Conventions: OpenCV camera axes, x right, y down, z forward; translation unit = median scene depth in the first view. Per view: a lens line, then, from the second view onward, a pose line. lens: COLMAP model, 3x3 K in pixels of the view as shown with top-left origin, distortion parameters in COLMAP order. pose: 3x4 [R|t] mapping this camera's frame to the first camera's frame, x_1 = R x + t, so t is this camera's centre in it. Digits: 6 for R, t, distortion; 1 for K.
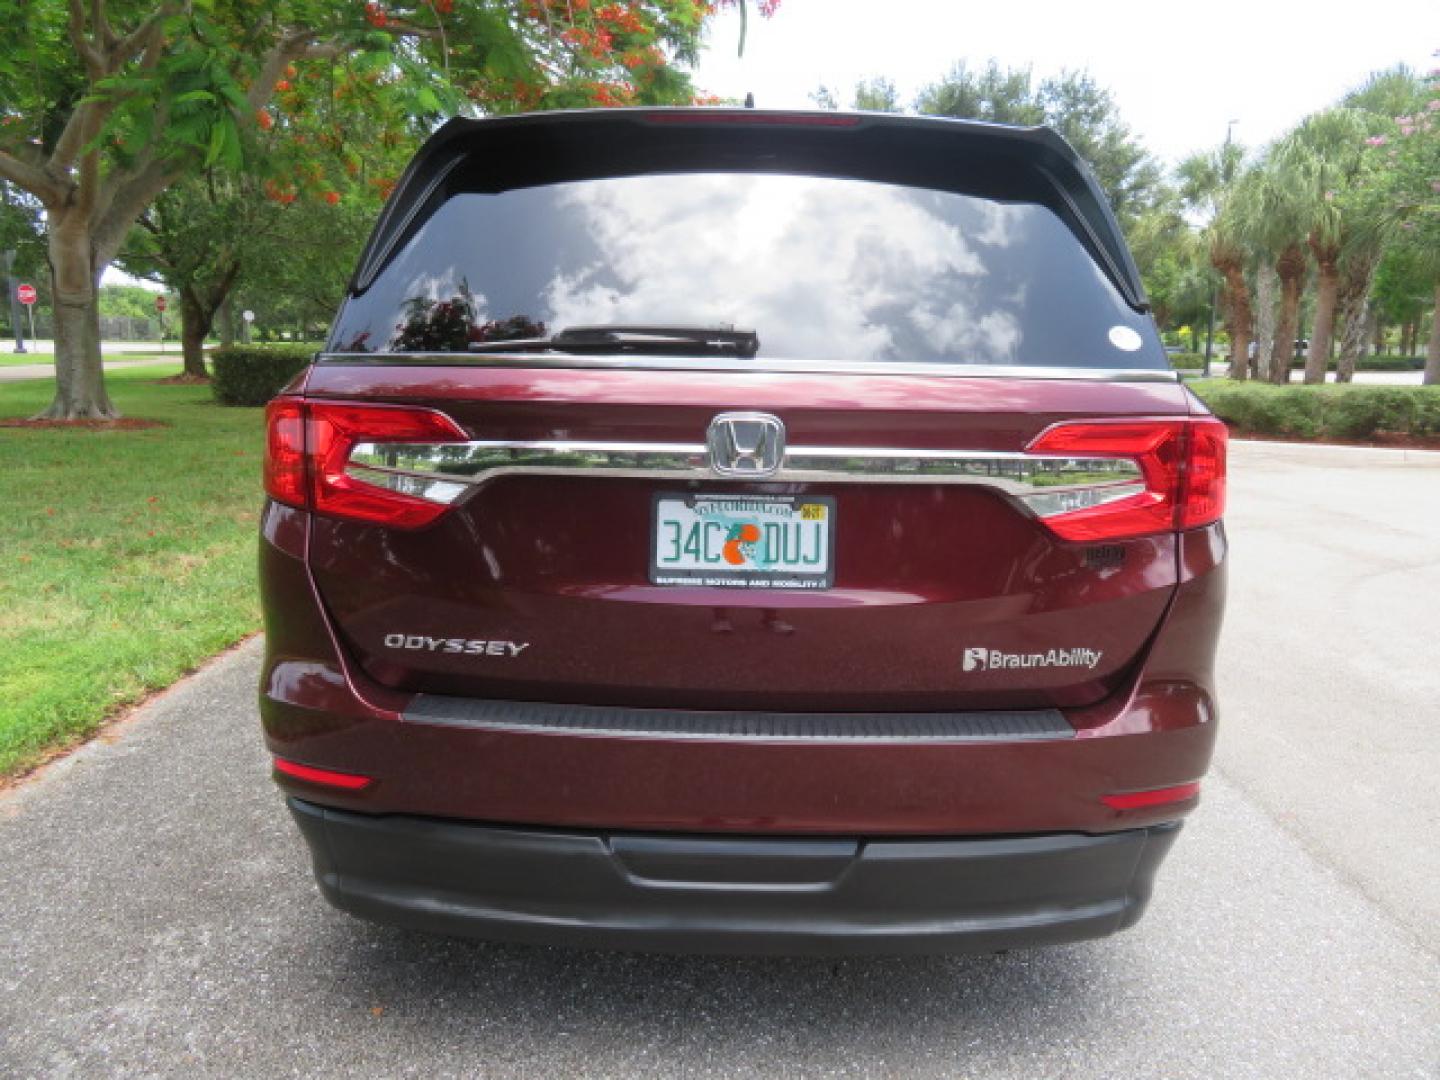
lens RADIAL K [[1027.8, 0, 717.6], [0, 1027.8, 543.9], [0, 0, 1]] dist [0.005375, 0.005089]
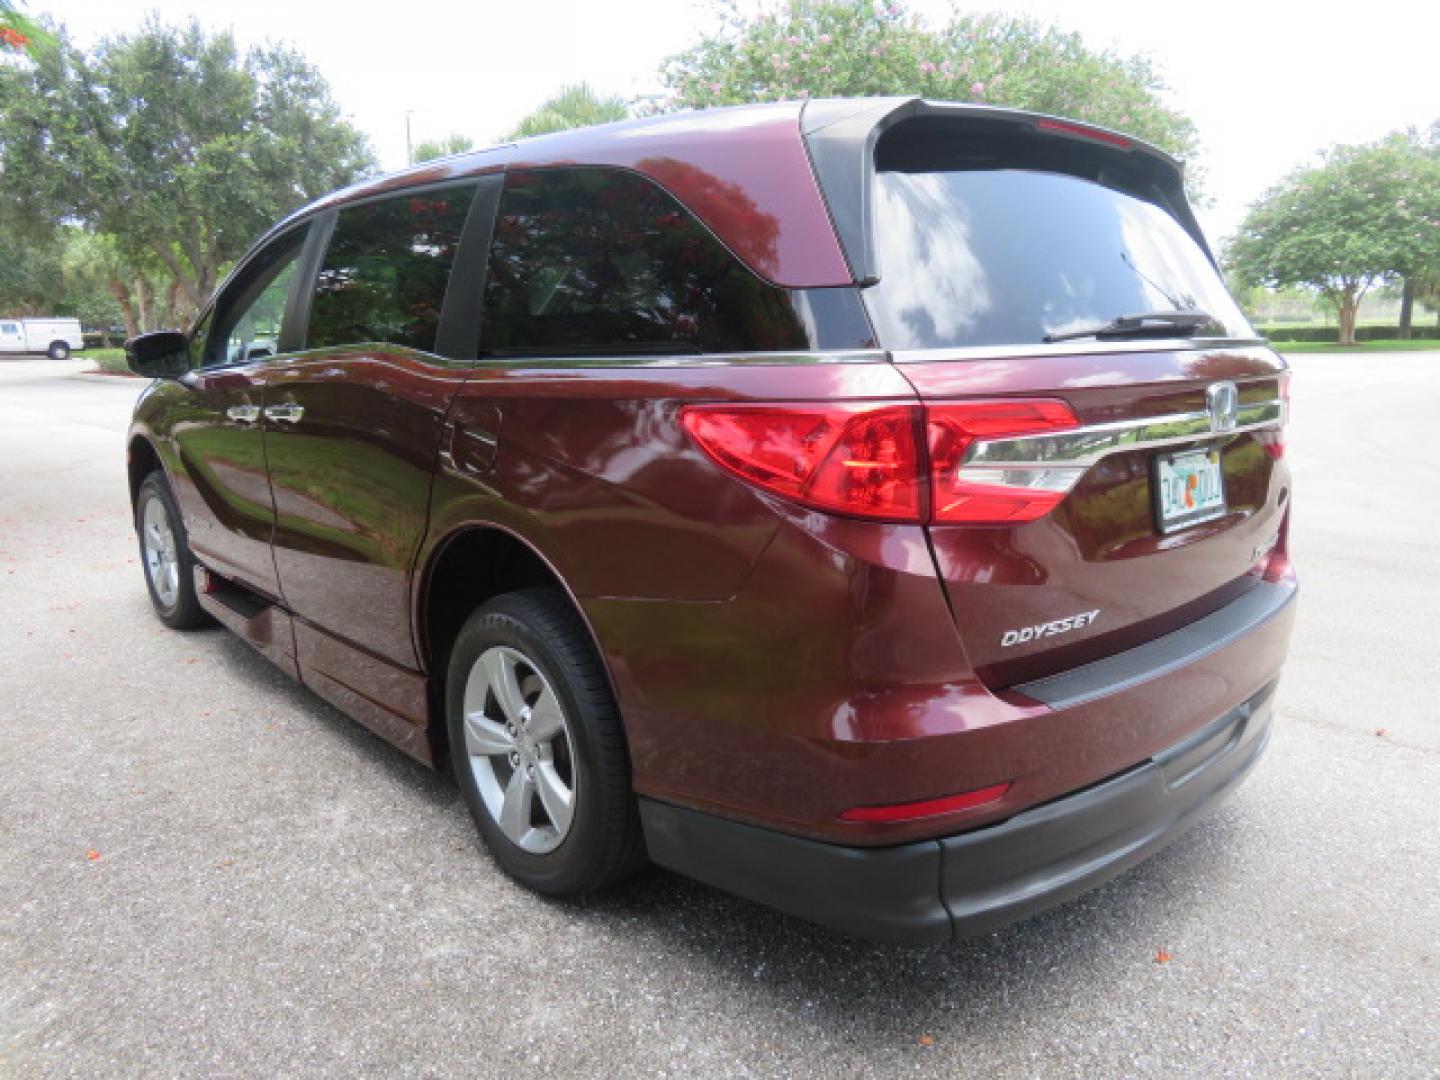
lens RADIAL K [[1027.4, 0, 719.3], [0, 1027.4, 537.2], [0, 0, 1]] dist [-0.005636, 0.000016]
pose [[0.727414, -0.162965, 0.666566, -1.203307], [0.152709, 0.985475, 0.074284, -0.121197], [-0.668990, 0.047756, 0.741735, 0.473848]]
